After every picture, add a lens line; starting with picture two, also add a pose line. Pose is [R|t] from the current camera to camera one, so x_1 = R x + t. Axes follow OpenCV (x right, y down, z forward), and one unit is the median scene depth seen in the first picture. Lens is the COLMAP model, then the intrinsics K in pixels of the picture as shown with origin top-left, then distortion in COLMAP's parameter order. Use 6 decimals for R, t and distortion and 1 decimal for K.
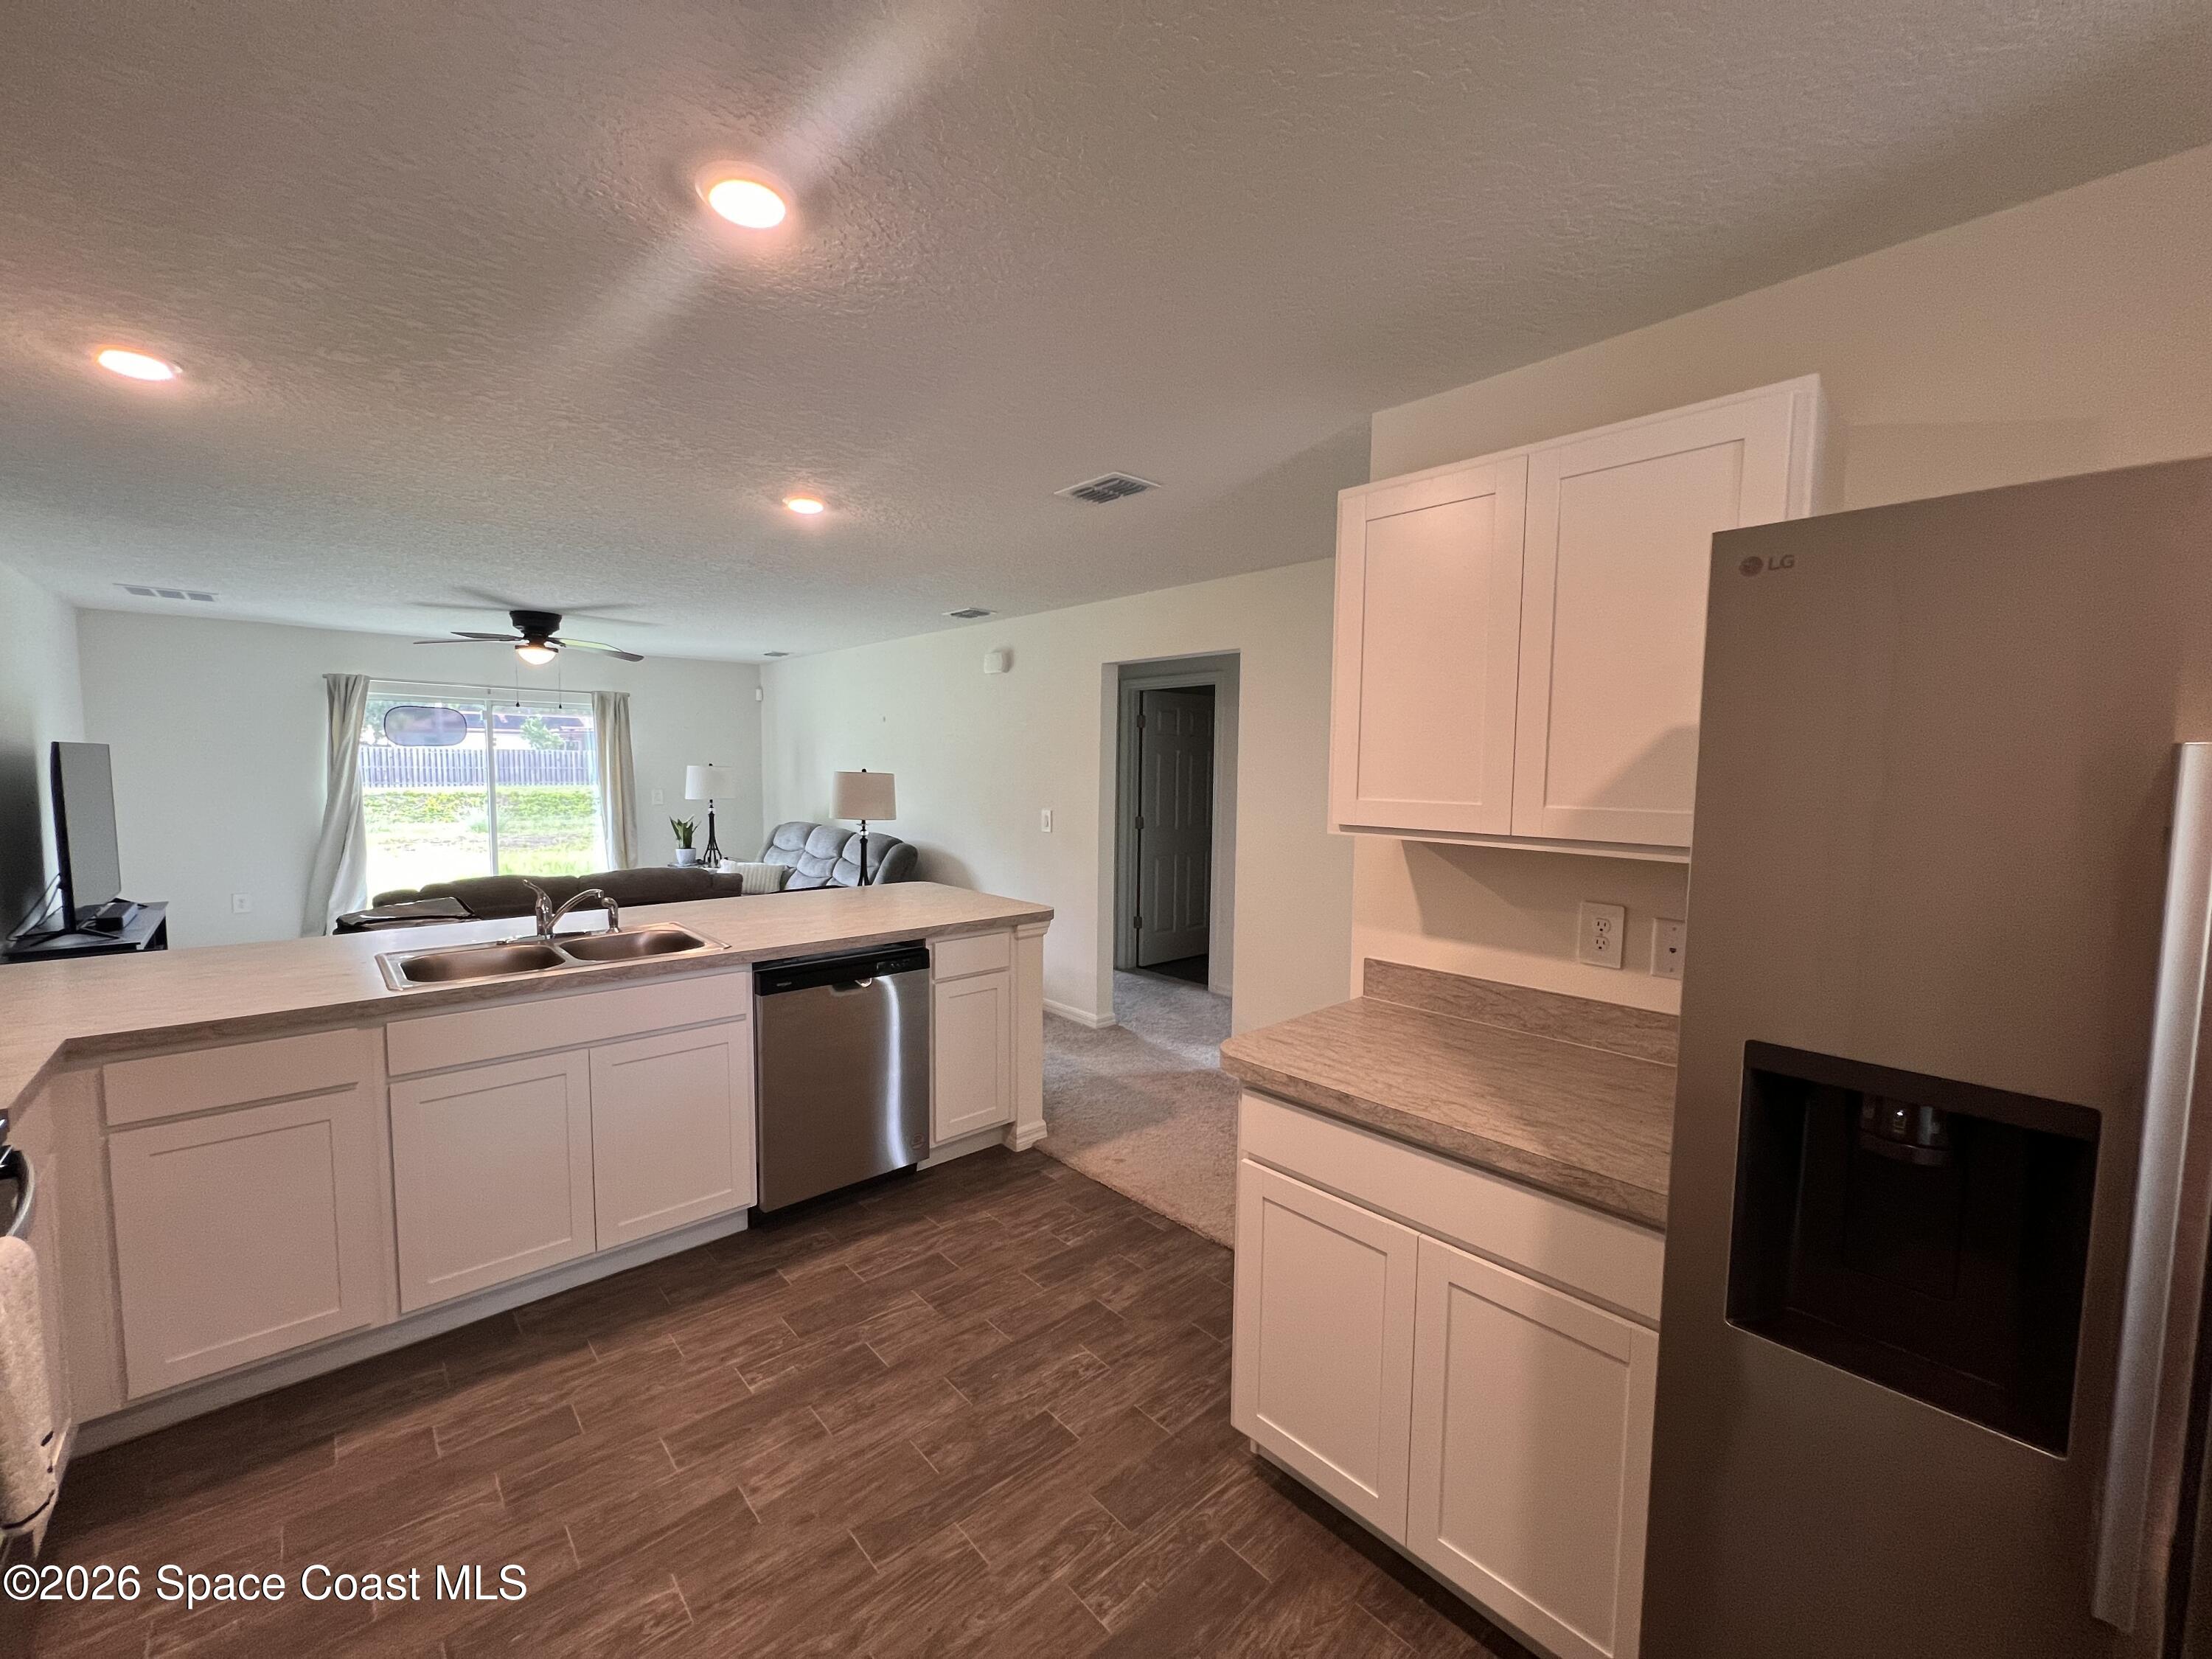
lens RADIAL K [[884.0, 0, 1103.3], [0, 884.0, 829.9], [0, 0, 1]] dist [0.000529, -0.000062]
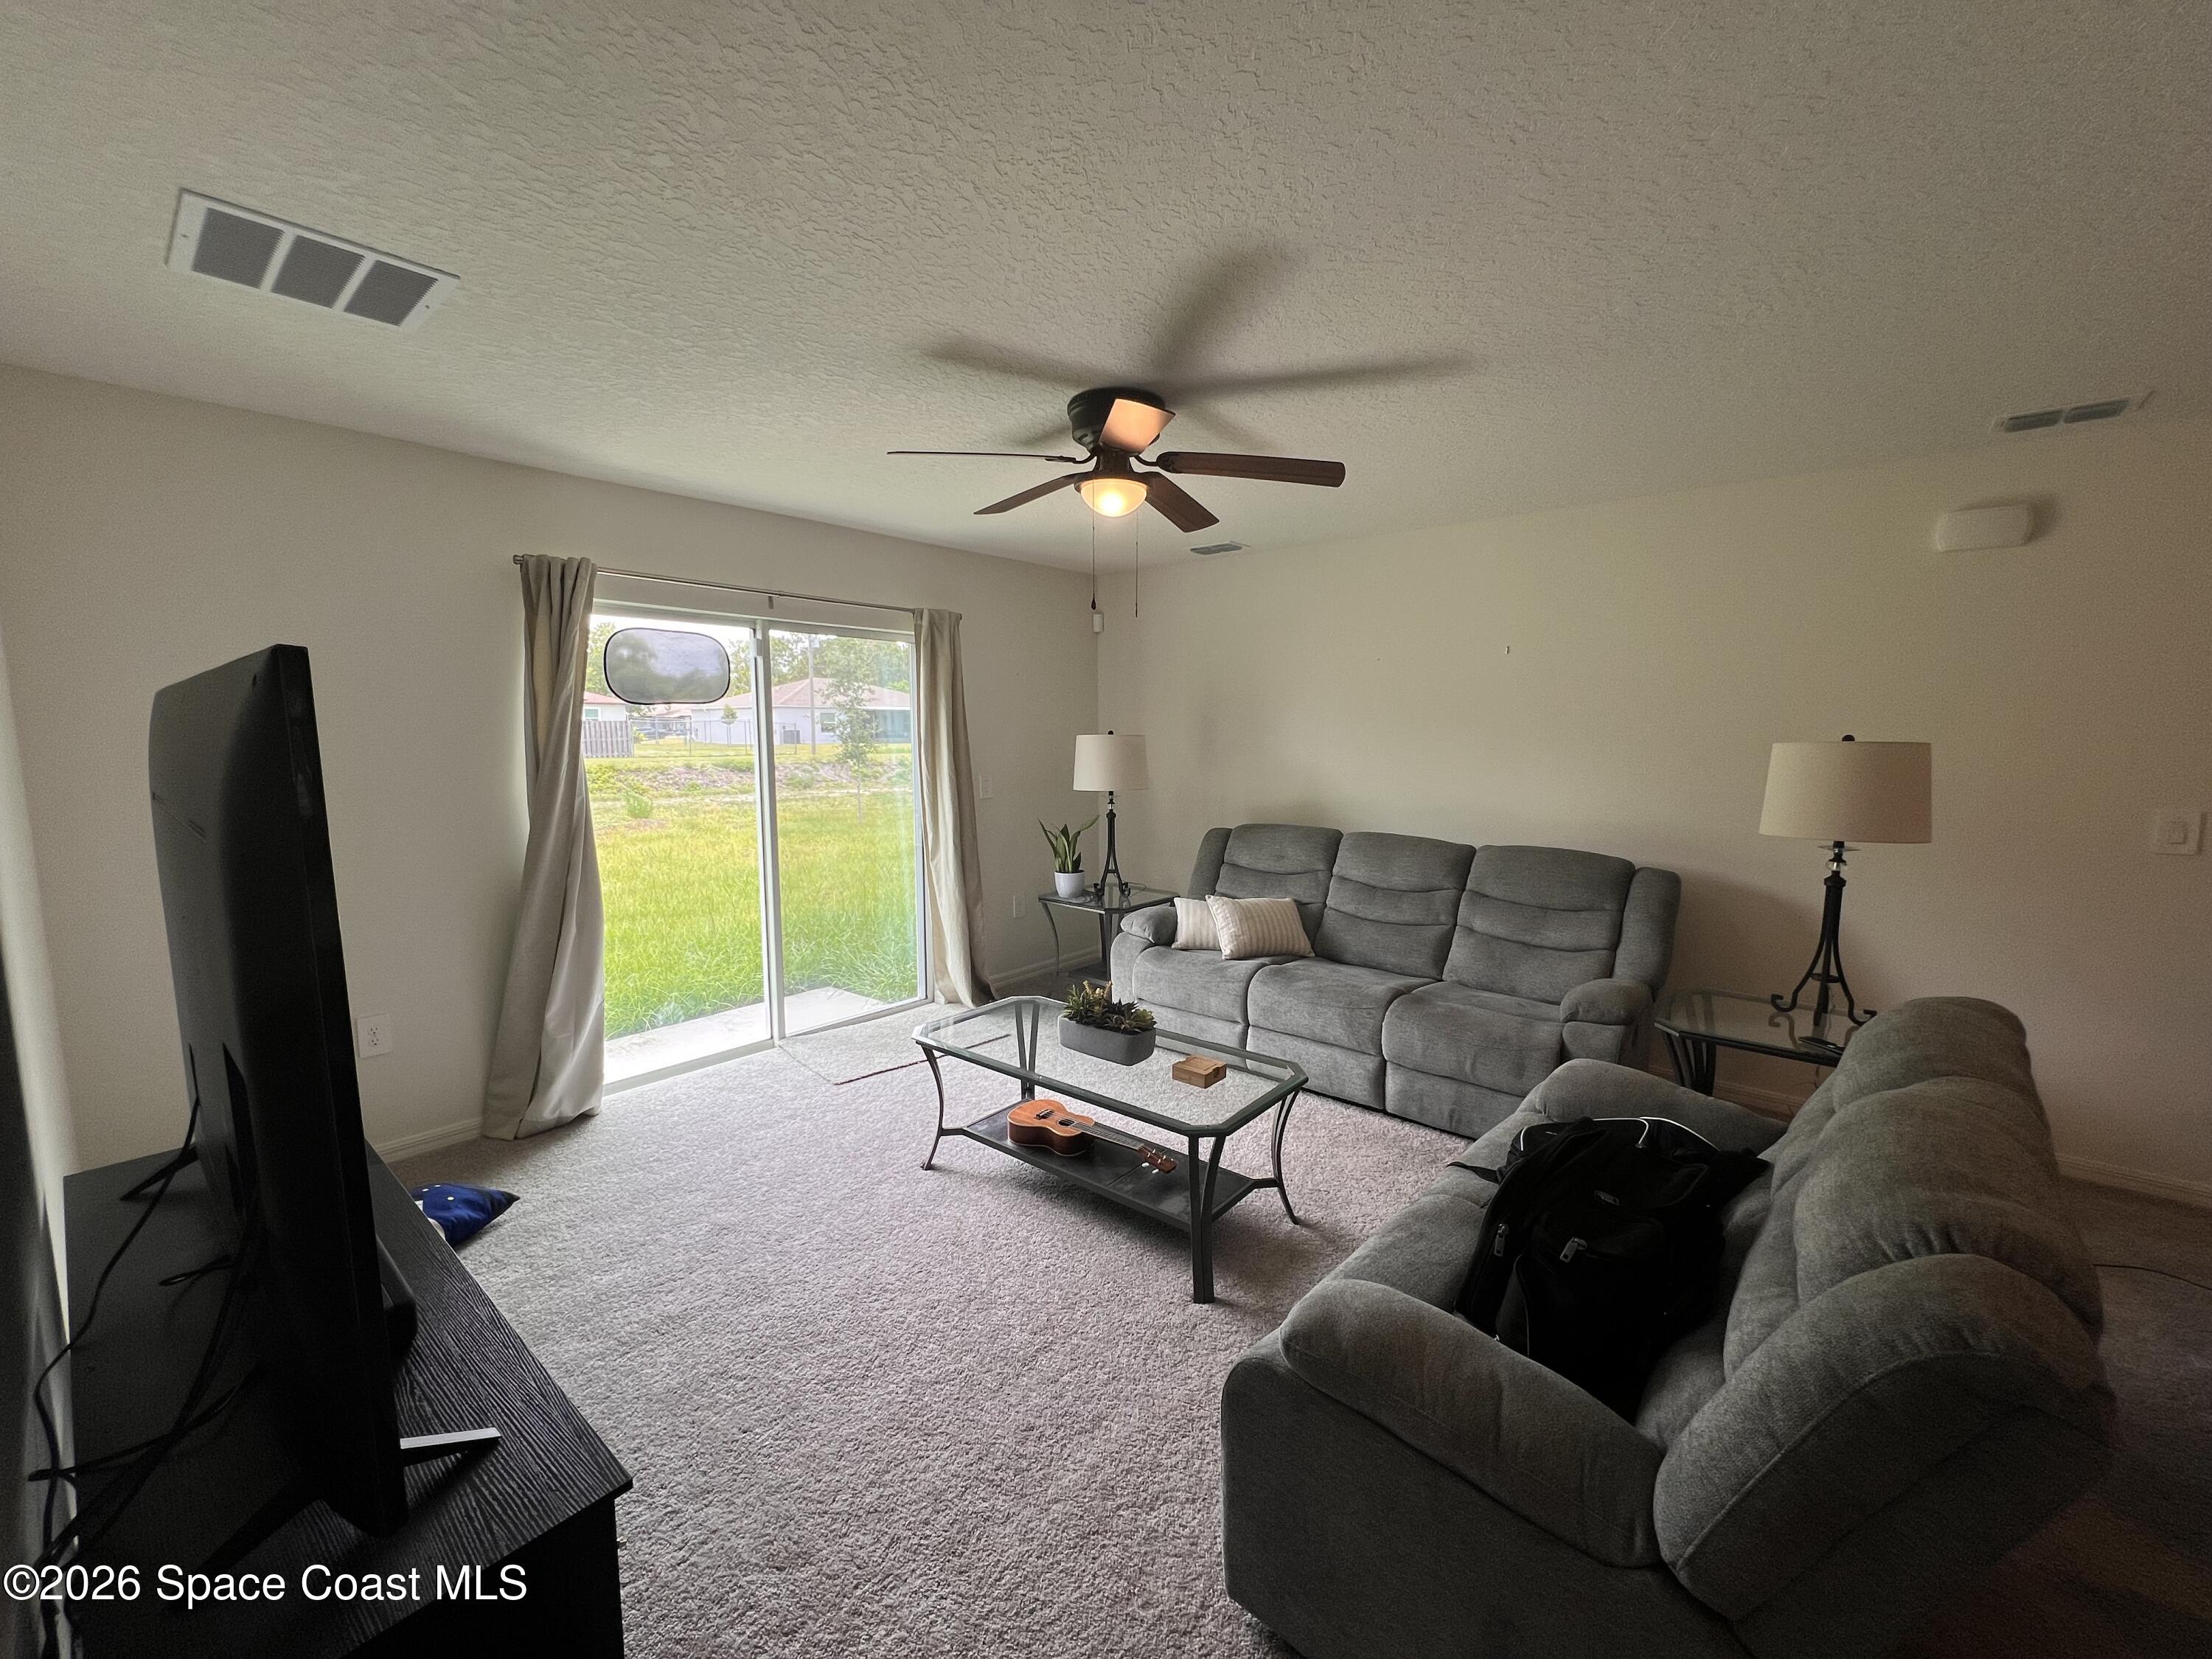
lens RADIAL K [[884.0, 0, 1103.3], [0, 884.0, 829.9], [0, 0, 1]] dist [0.000529, -0.000062]
pose [[0.993371, -0.024788, 0.112247, -0.742914], [0.020134, 0.998898, 0.042406, -0.046215], [-0.113174, -0.039865, 0.992775, 0.567574]]
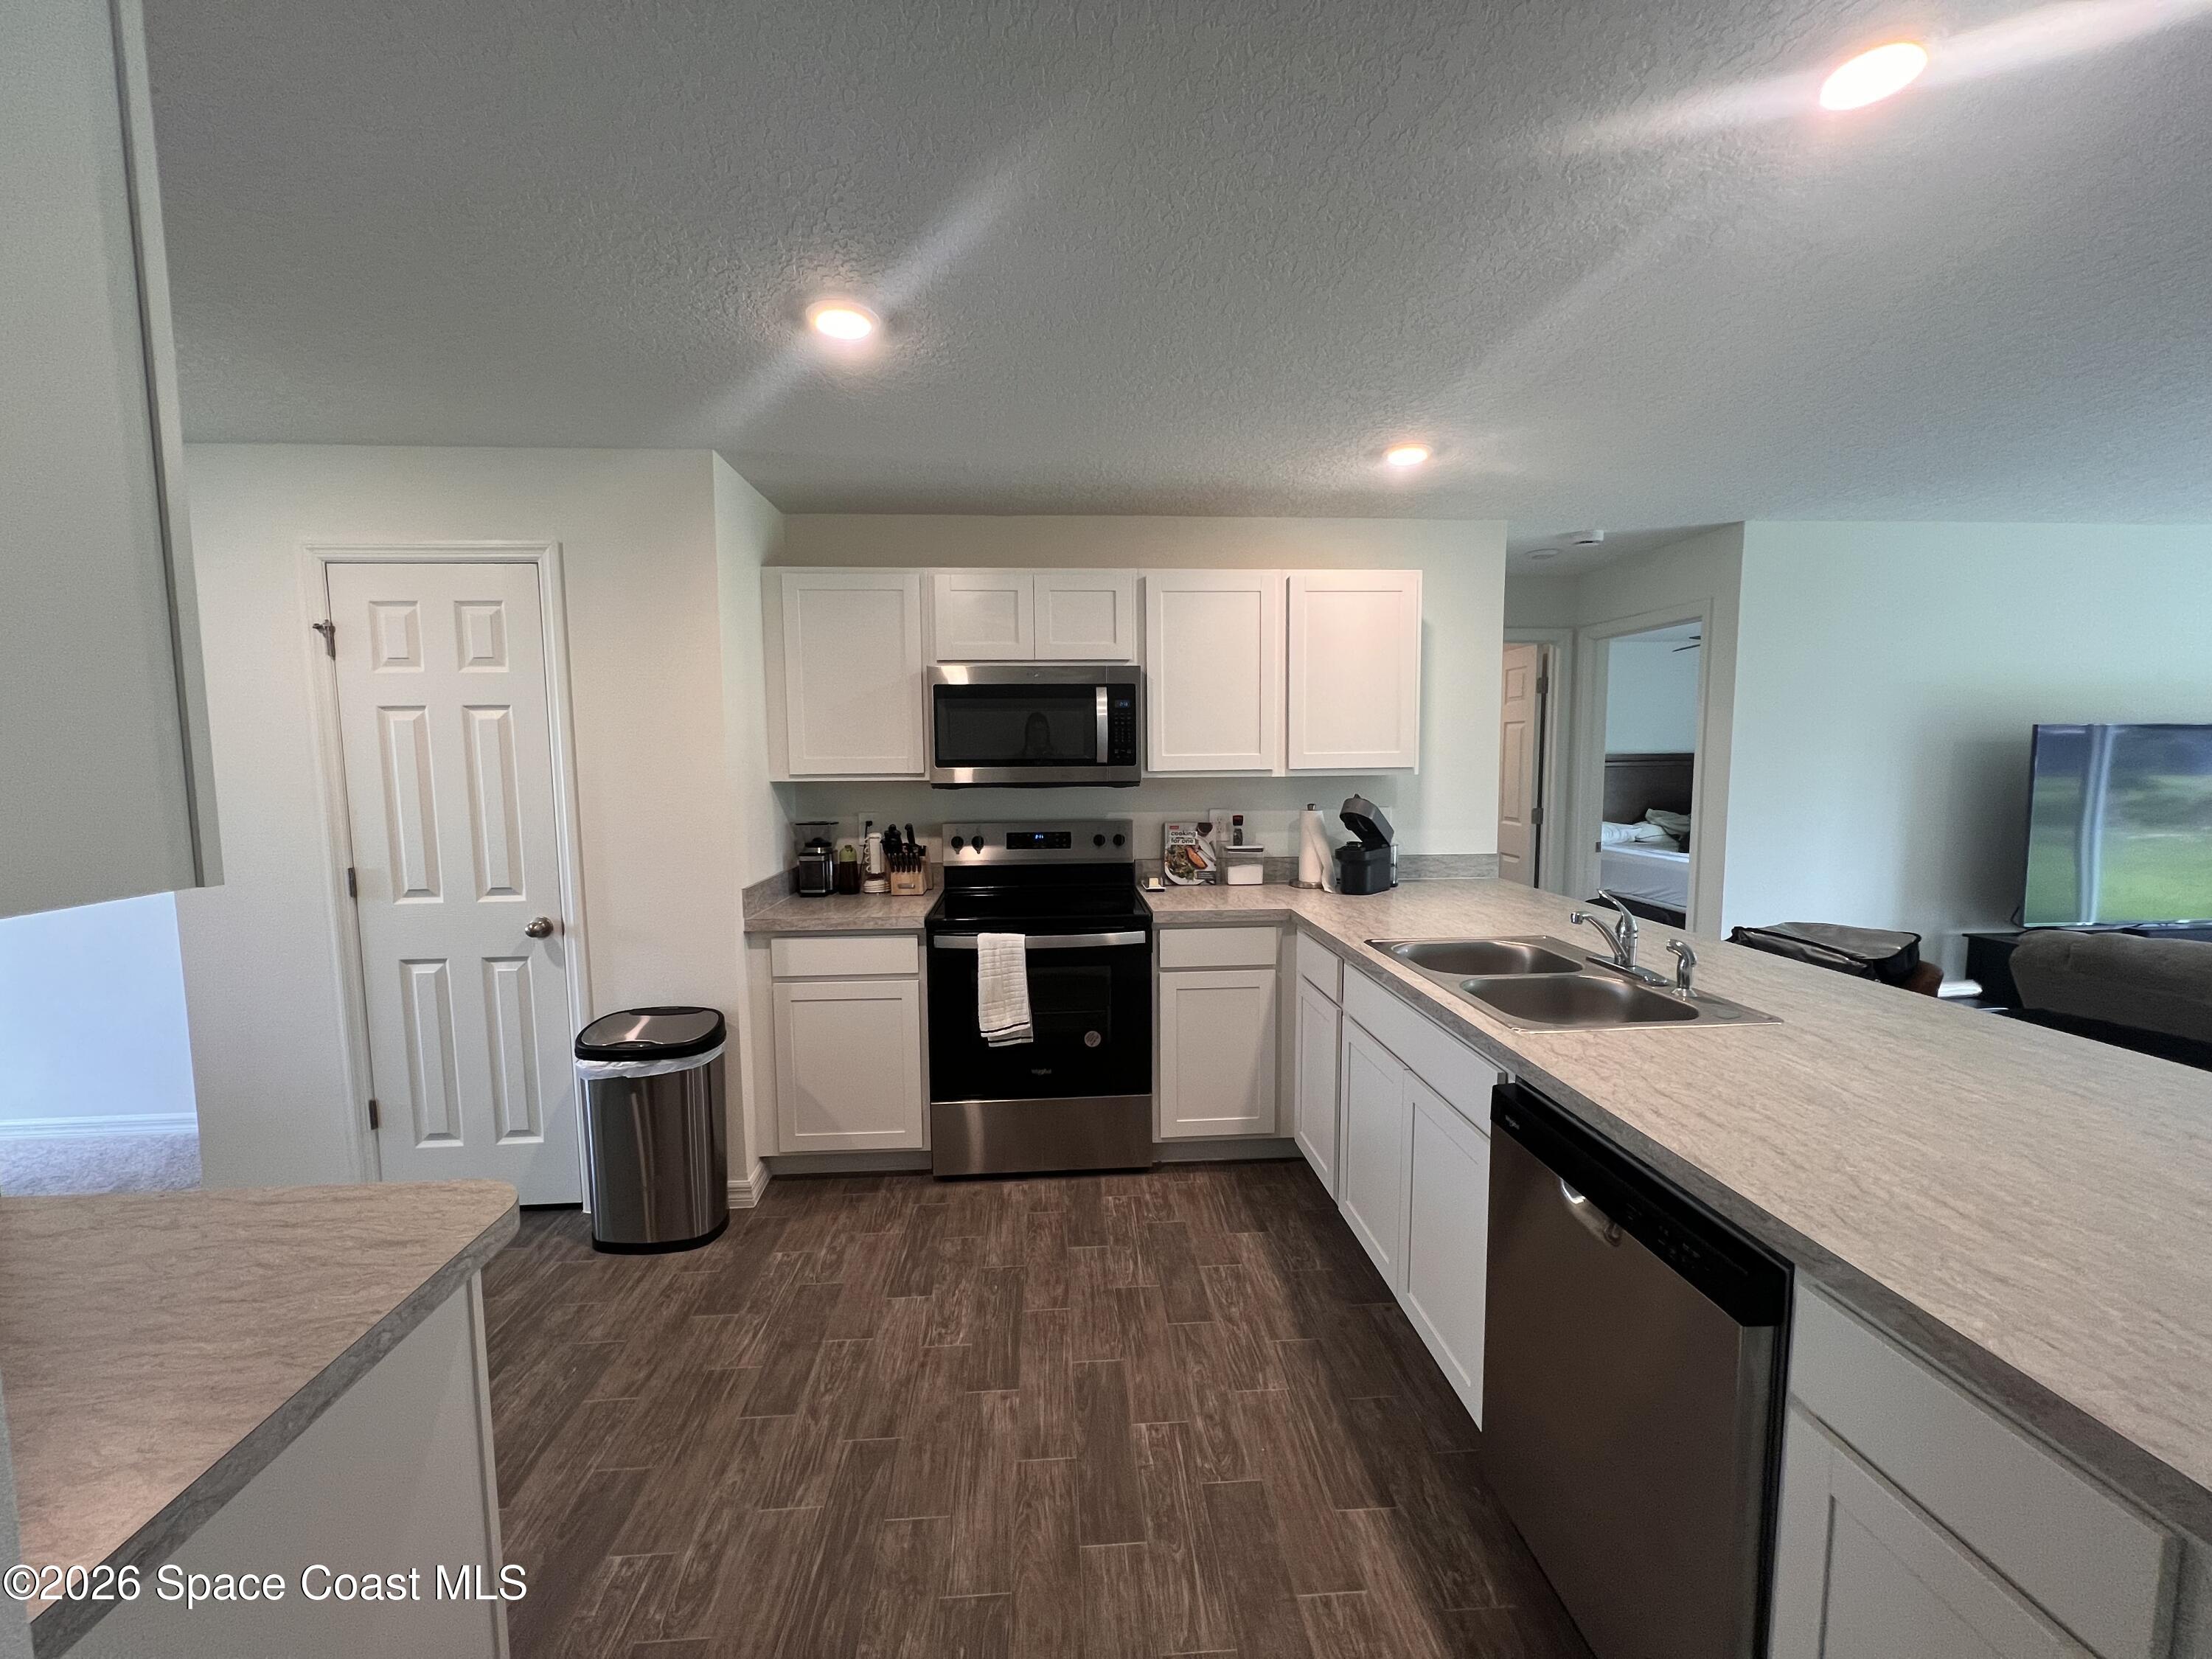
lens RADIAL K [[884.0, 0, 1103.3], [0, 884.0, 829.9], [0, 0, 1]] dist [0.000529, -0.000062]
pose [[-0.619116, 0.061223, -0.782909, 0.120830], [-0.059747, 0.990394, 0.124696, -0.034294], [0.783023, 0.123978, -0.609511, 0.581961]]
